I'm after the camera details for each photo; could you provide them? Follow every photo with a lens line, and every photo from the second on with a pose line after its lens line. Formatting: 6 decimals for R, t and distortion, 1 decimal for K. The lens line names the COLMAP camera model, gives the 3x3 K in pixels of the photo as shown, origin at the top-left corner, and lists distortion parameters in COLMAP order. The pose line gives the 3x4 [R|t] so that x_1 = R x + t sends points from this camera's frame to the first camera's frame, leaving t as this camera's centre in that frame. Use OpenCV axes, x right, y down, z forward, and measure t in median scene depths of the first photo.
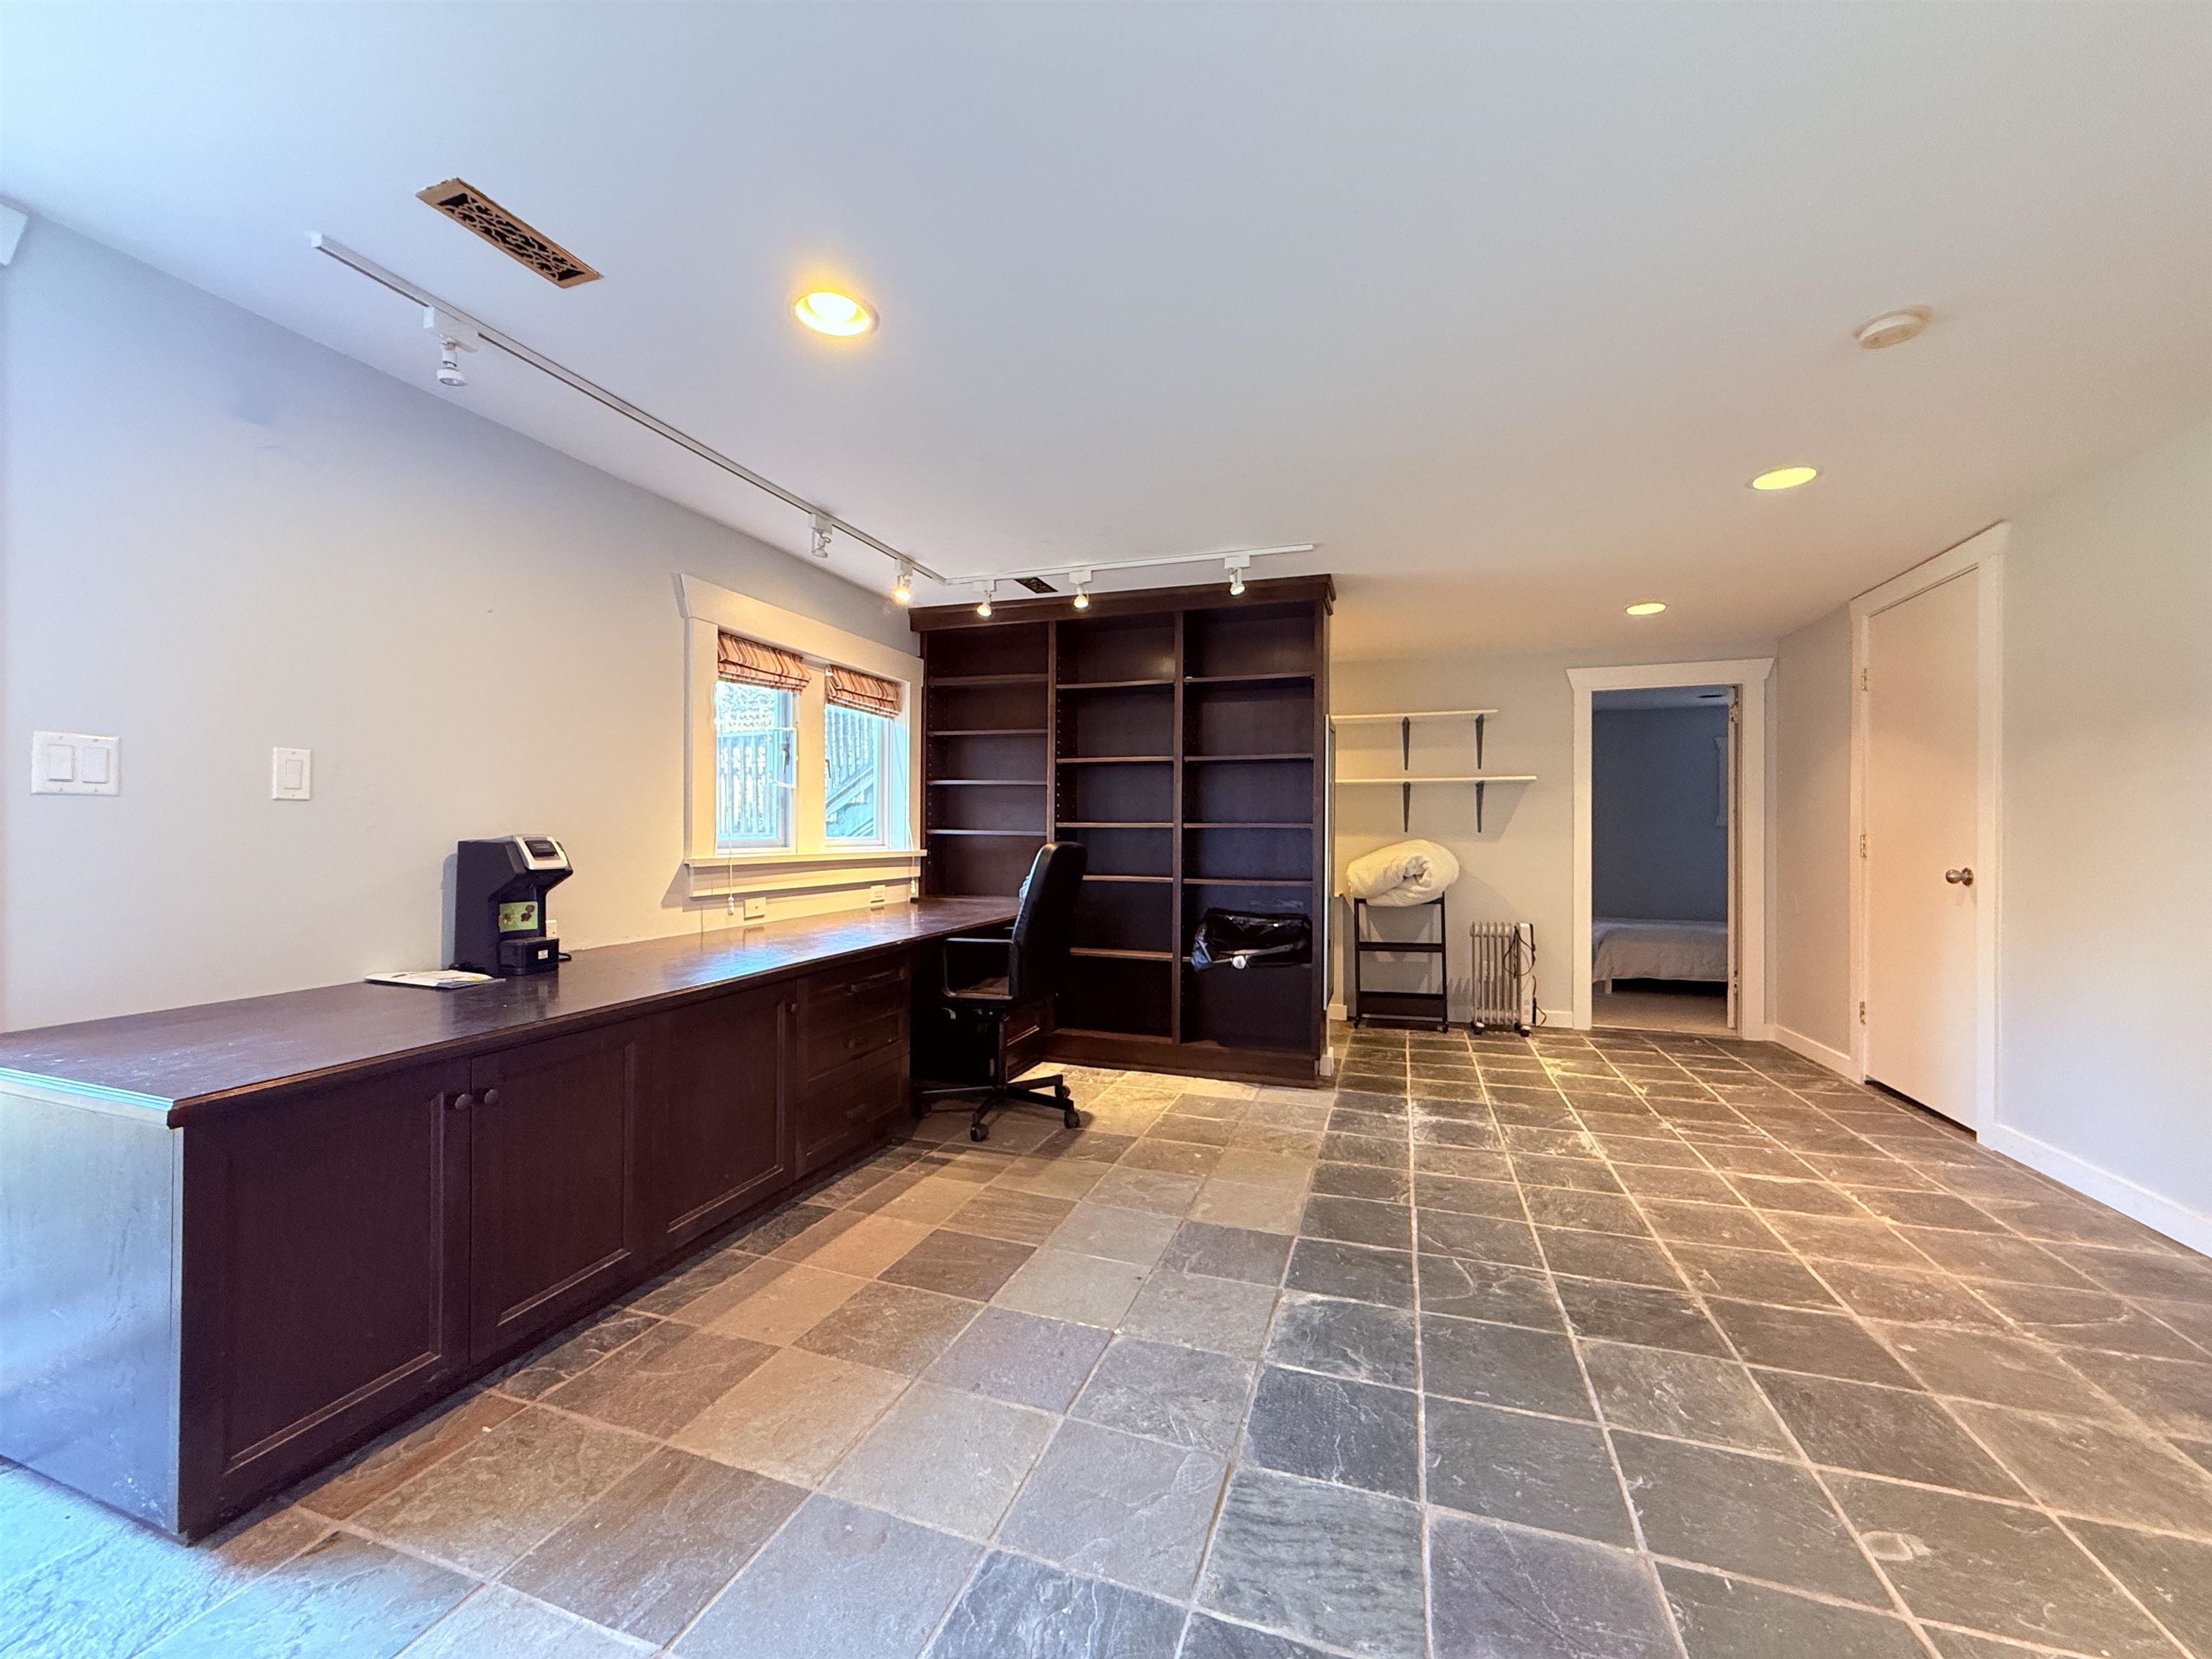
lens RADIAL K [[879.7, 0, 1094.1], [0, 879.7, 827.1], [0, 0, 1]] dist [0.000111, -0.000157]
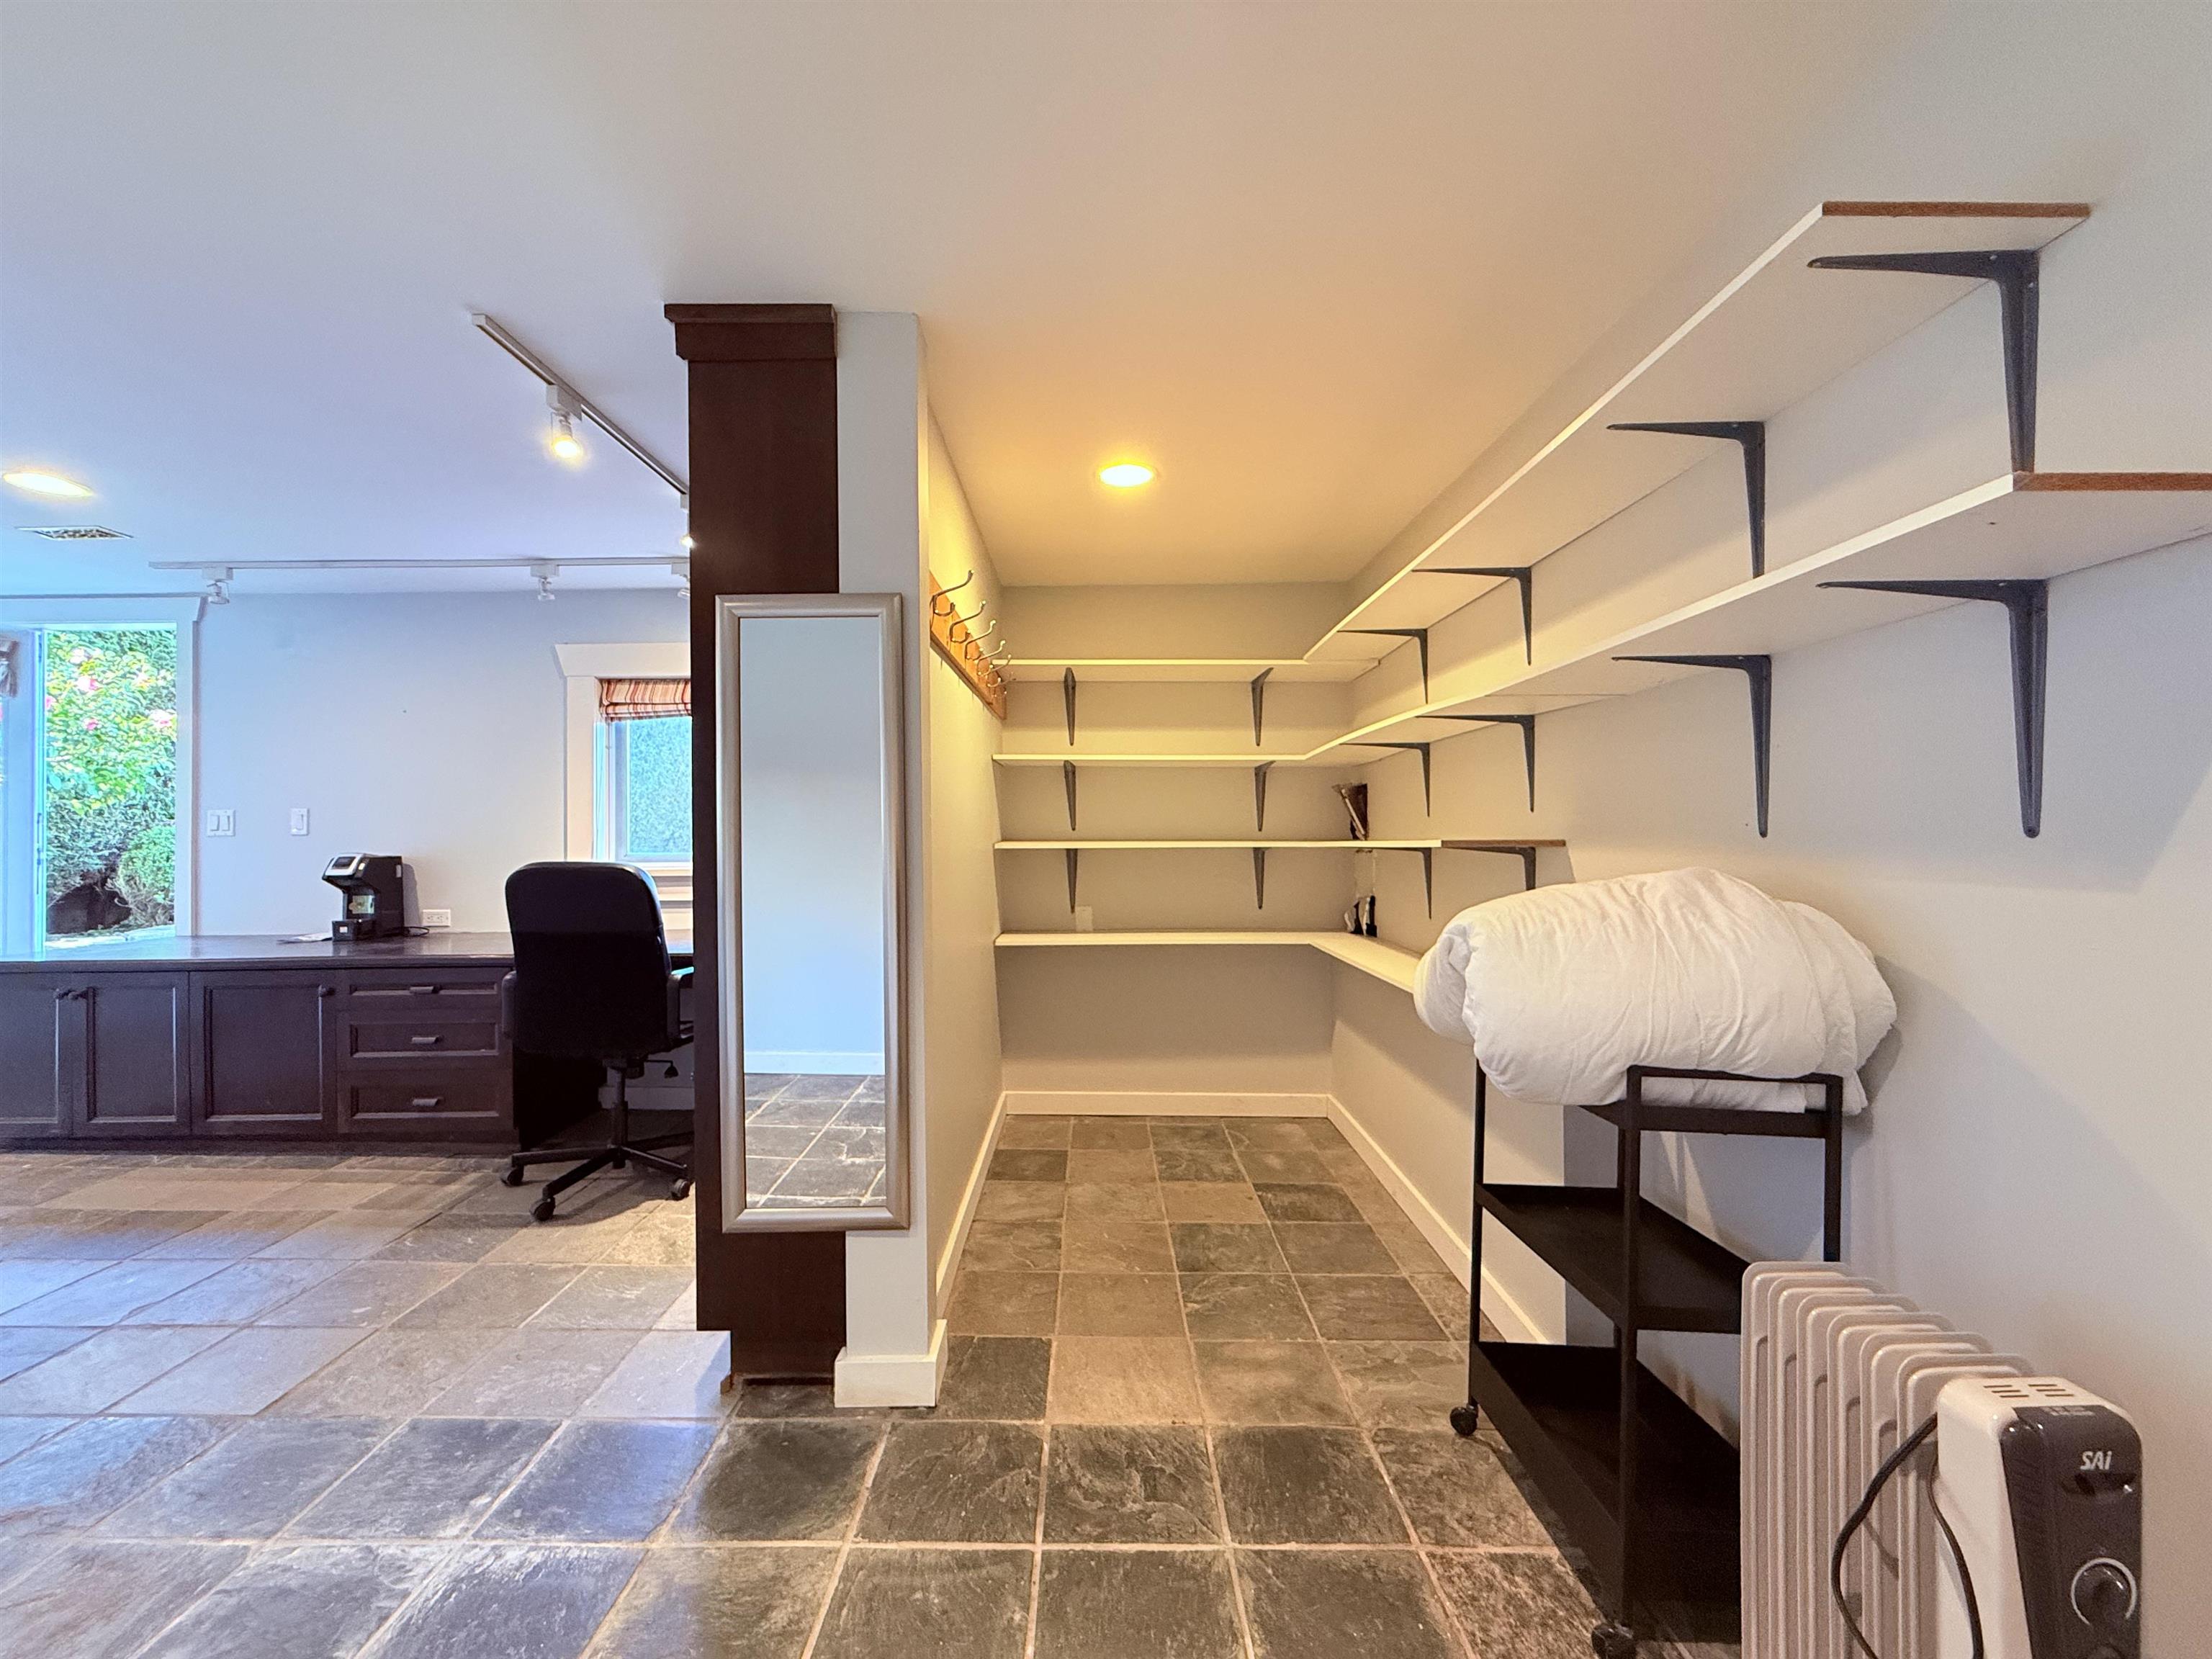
lens RADIAL K [[879.7, 0, 1101.3], [0, 879.7, 828.5], [0, 0, 1]] dist [0.000111, -0.000157]
pose [[0.333768, -0.020599, -0.942430, 1.228483], [0.015132, 0.999749, -0.016492, 0.010686], [0.942534, -0.008756, 0.333996, 1.651369]]
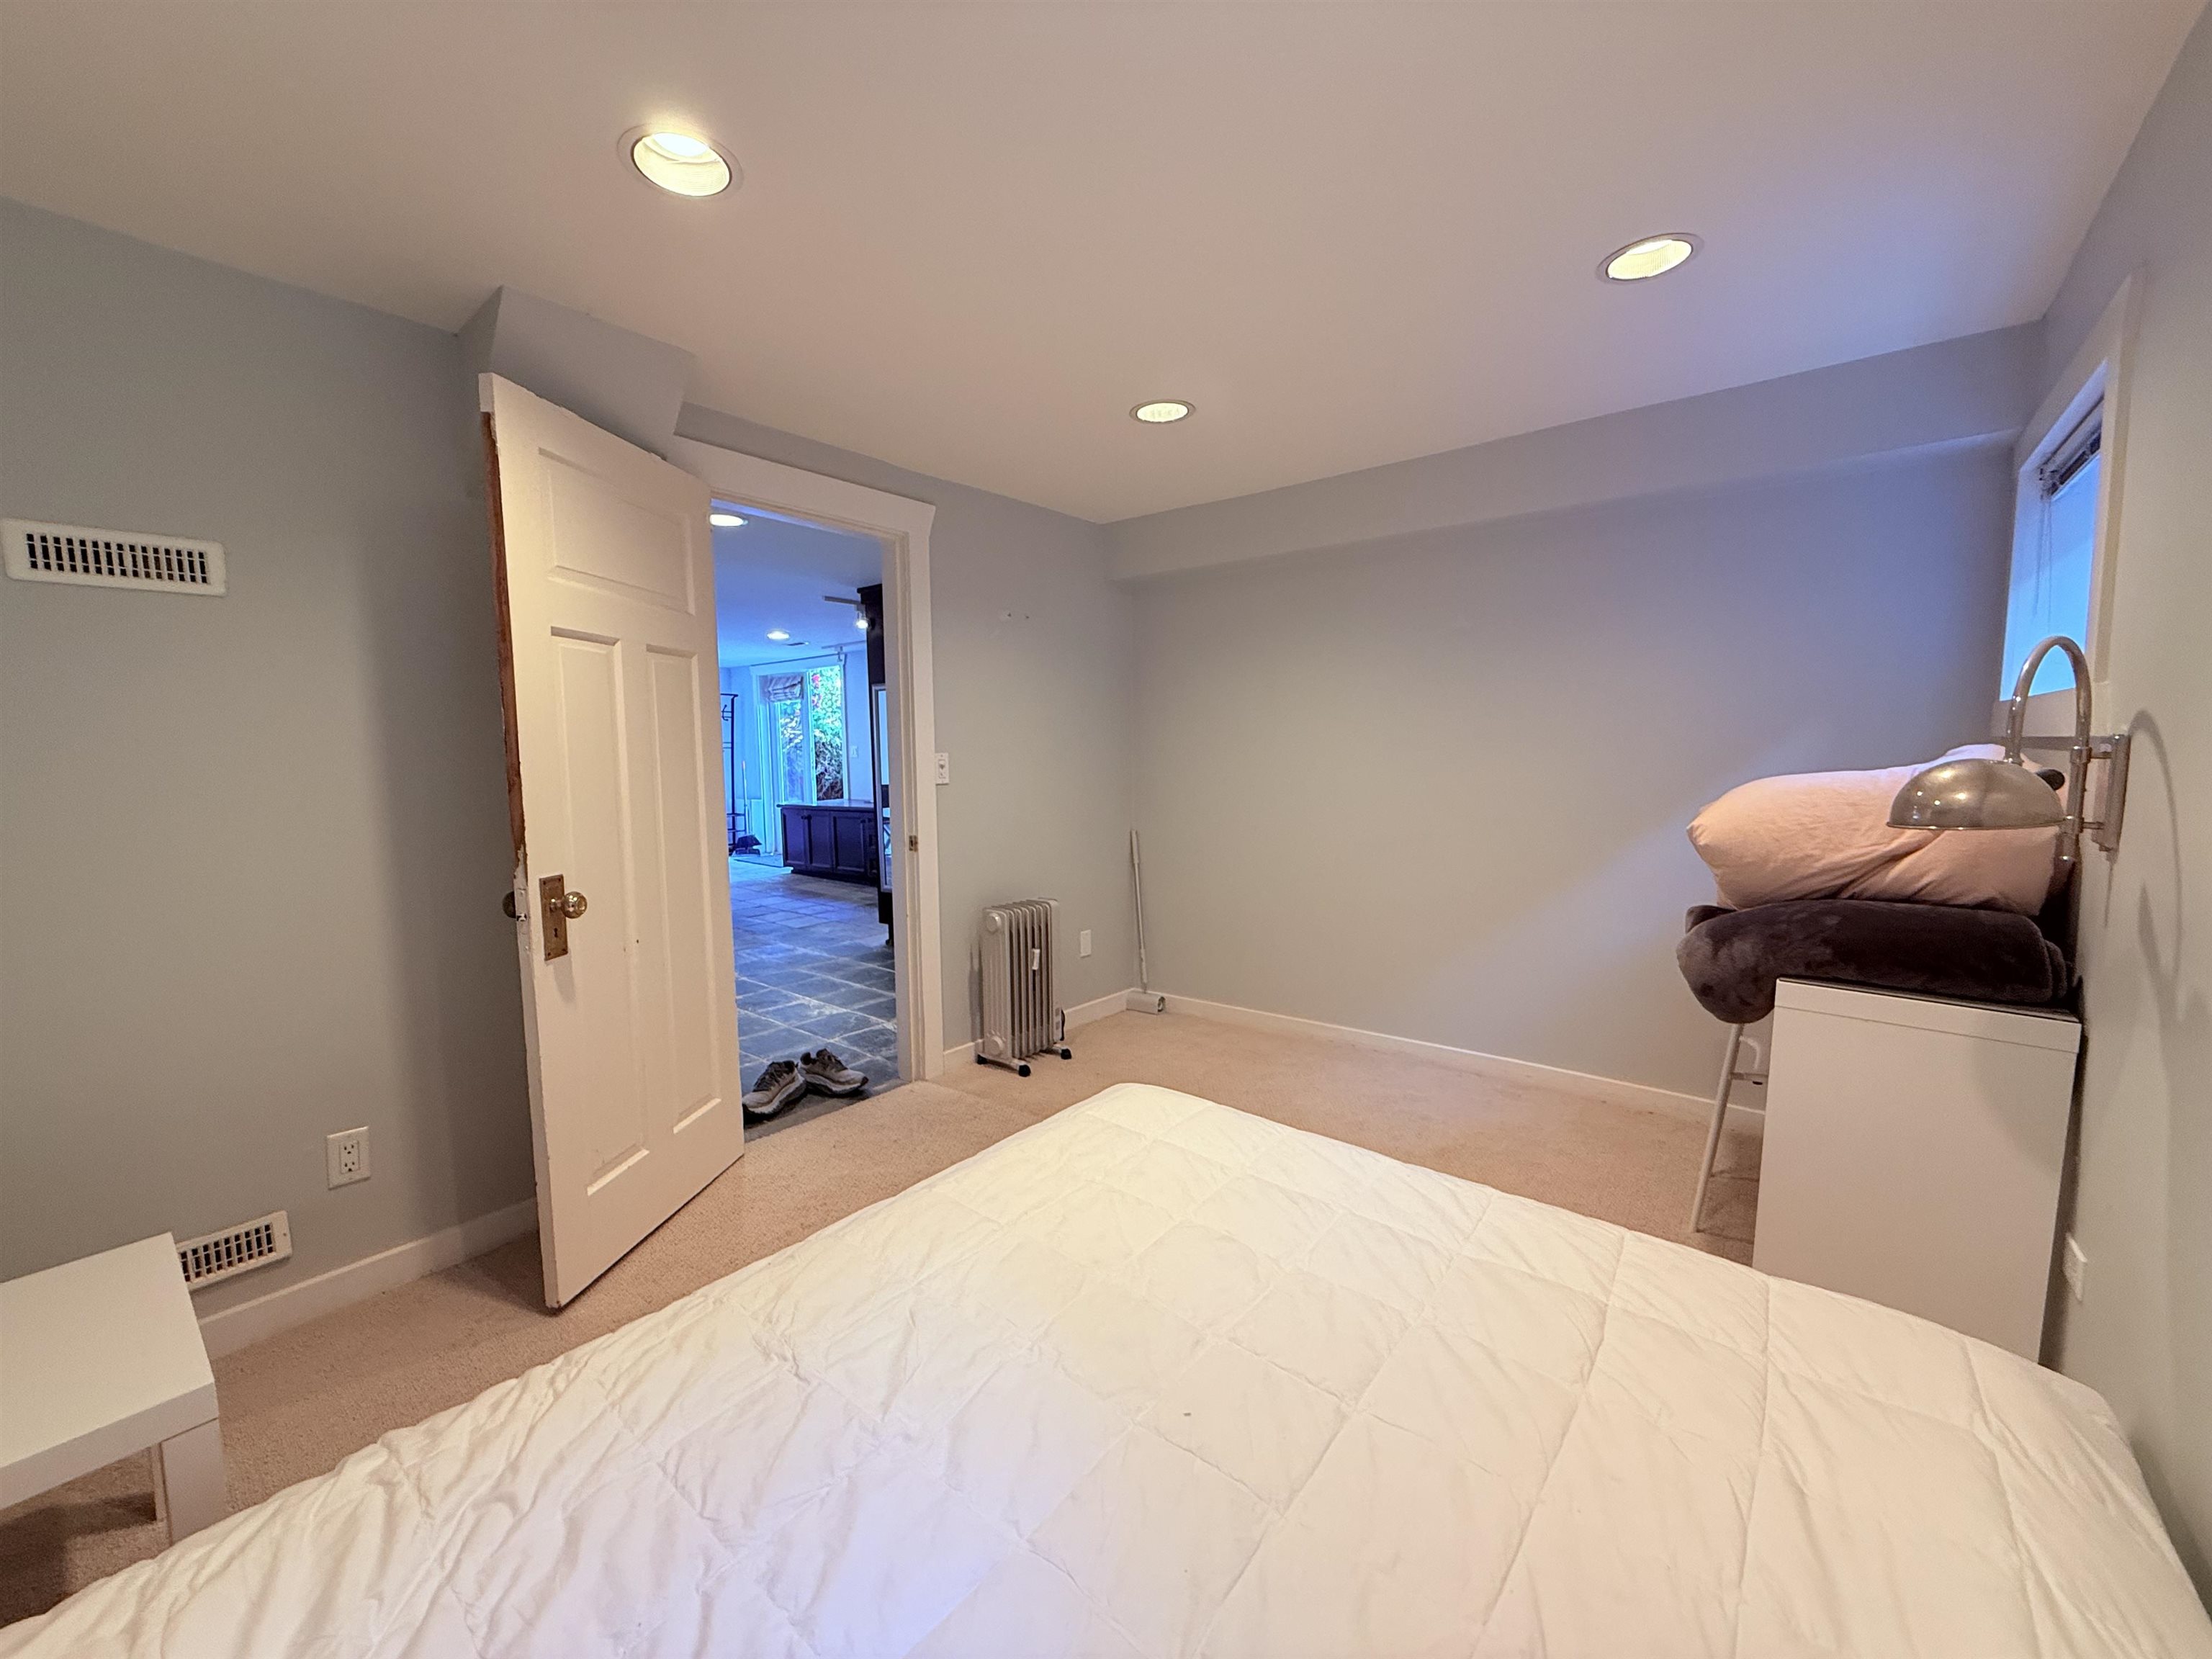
lens RADIAL K [[879.7, 0, 1109.9], [0, 879.7, 836.1], [0, 0, 1]] dist [0.000111, -0.000157]
pose [[-0.320506, 0.088226, -0.943129, 2.386612], [0.014653, 0.995996, 0.088192, -0.006615], [0.947133, 0.014447, -0.320516, 2.897583]]
